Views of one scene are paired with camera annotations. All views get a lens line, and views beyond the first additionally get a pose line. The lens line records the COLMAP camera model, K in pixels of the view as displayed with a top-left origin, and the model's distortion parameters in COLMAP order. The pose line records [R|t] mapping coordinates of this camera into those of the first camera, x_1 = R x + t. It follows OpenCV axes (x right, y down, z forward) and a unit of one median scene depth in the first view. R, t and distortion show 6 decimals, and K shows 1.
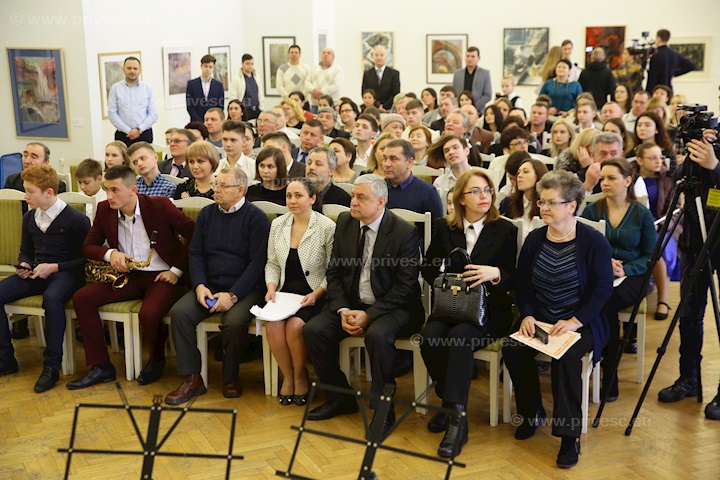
lens RADIAL K [[1138.8, 0, 360.0], [0, 1138.8, 240.0], [0, 0, 1]] dist [0.185390, 0.041809]
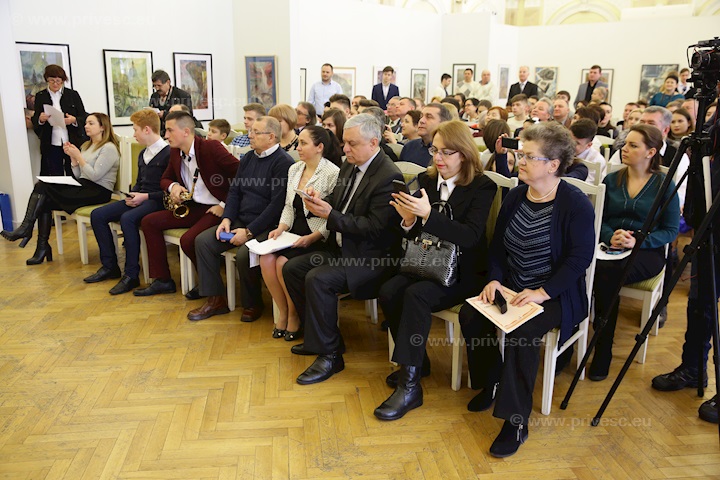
lens RADIAL K [[653.2, 0, 360.0], [0, 653.2, 240.0], [0, 0, 1]] dist [-0.001953, 0.096805]
pose [[0.946748, 0.096498, -0.307175, 0.186753], [-0.083183, 0.994949, 0.056182, 0.012739], [0.311045, -0.027638, 0.949993, 0.434081]]
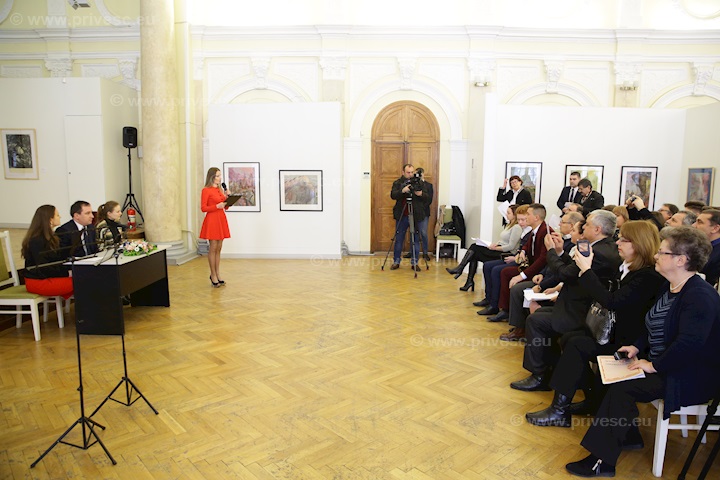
lens RADIAL K [[504.5, 0, 360.0], [0, 504.5, 240.0], [0, 0, 1]] dist [-0.041520, -0.000947]
pose [[0.293762, 0.136264, -0.946116, 0.475922], [-0.209444, 0.974911, 0.075380, -0.015940], [0.932651, 0.176014, 0.314931, 0.529529]]
